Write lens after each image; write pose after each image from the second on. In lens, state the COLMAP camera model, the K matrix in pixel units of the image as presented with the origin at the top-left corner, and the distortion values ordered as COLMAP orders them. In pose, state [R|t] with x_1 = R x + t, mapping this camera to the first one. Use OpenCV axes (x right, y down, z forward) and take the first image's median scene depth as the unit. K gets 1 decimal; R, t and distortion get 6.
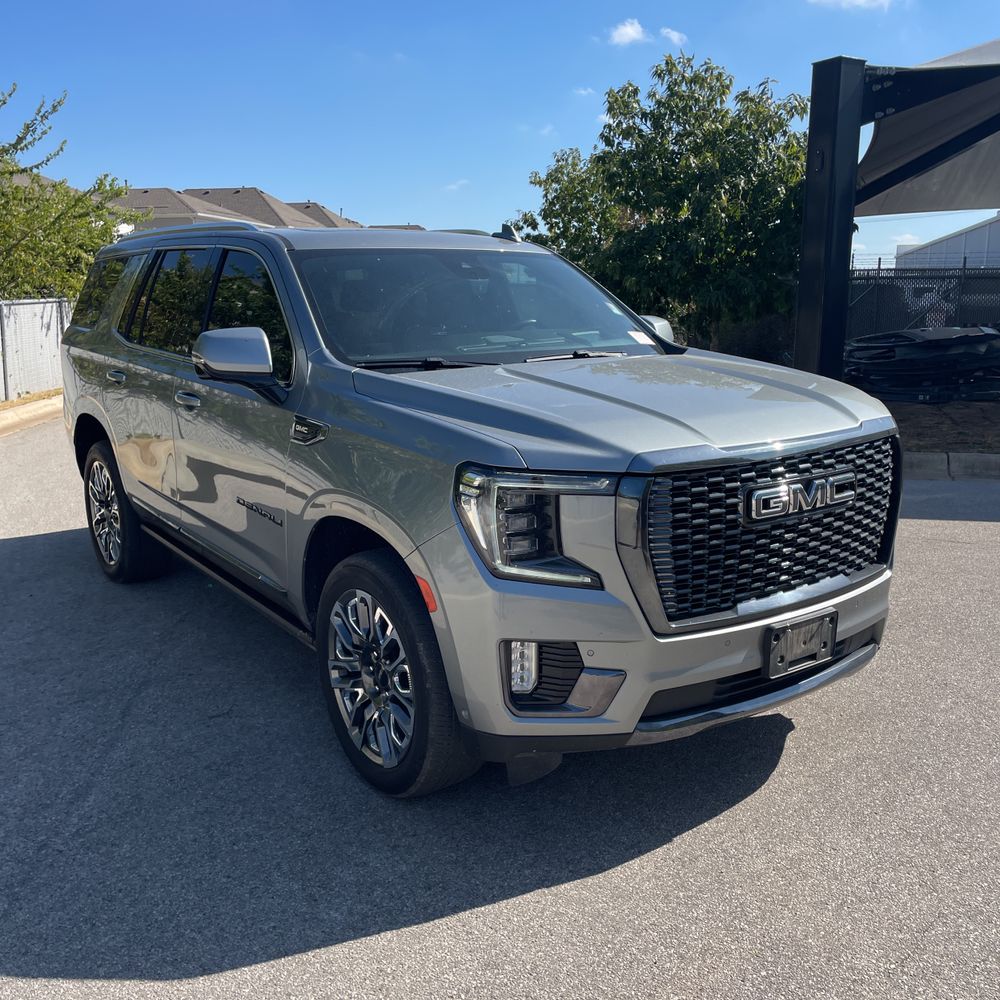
lens RADIAL K [[1032.4, 0, 500.2], [0, 1032.4, 498.9], [0, 0, 1]] dist [0.025961, 0.000000]
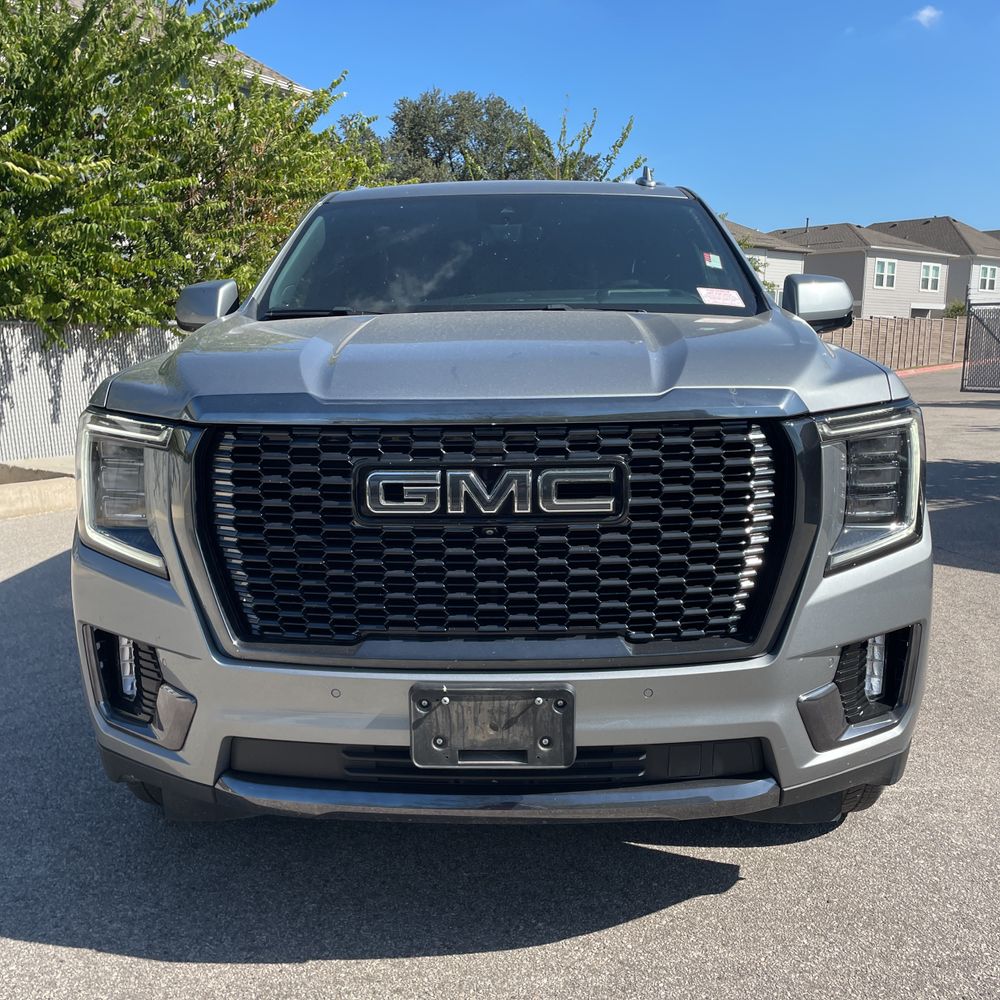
lens RADIAL K [[1032.4, 0, 486.4], [0, 1032.4, 486.9], [0, 0, 1]] dist [0.025961, 0.000000]
pose [[0.794897, 0.097167, -0.598913, 0.643830], [-0.124890, 0.992159, -0.004791, -0.002387], [0.593752, 0.078607, 0.800800, 0.477748]]
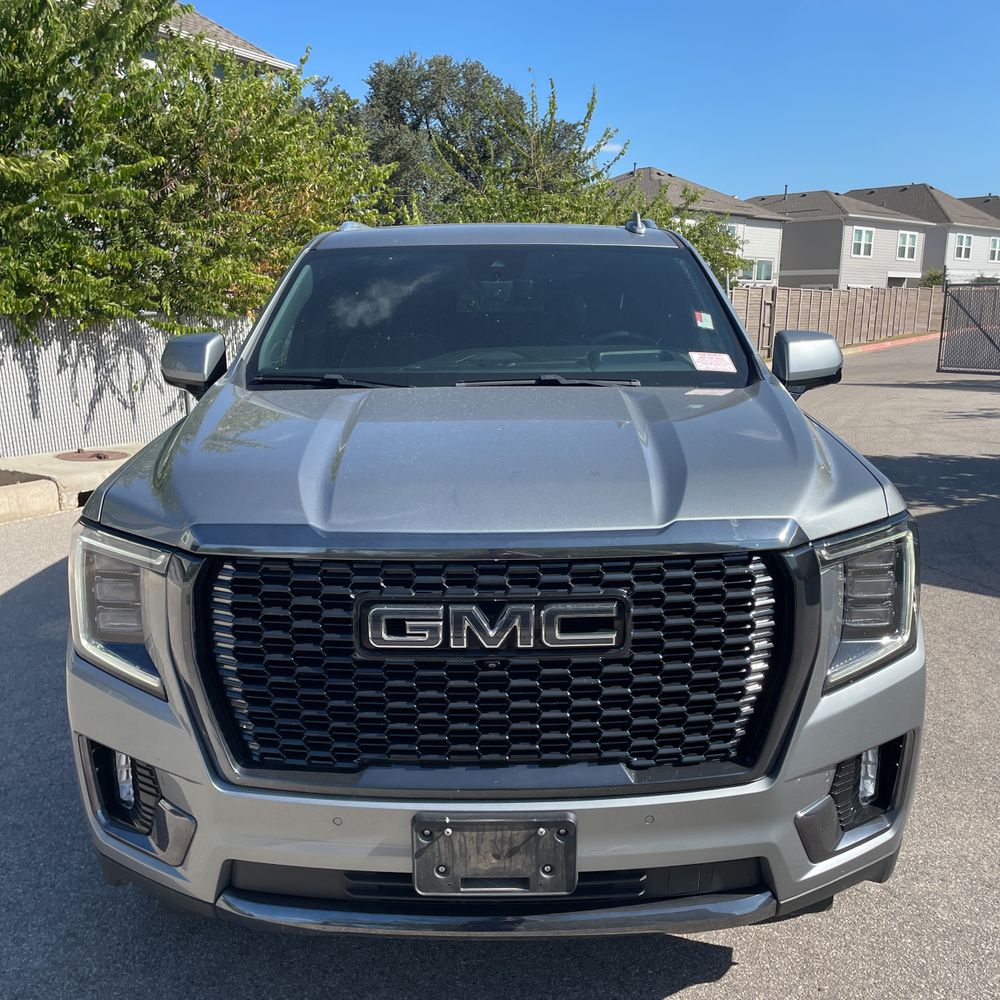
lens RADIAL K [[1032.4, 0, 490.6], [0, 1032.4, 491.6], [0, 0, 1]] dist [0.025961, 0.000000]
pose [[0.810196, 0.117519, -0.574258, 0.620468], [-0.122550, 0.992006, 0.030108, -0.098849], [0.573205, 0.045982, 0.818121, 0.464792]]
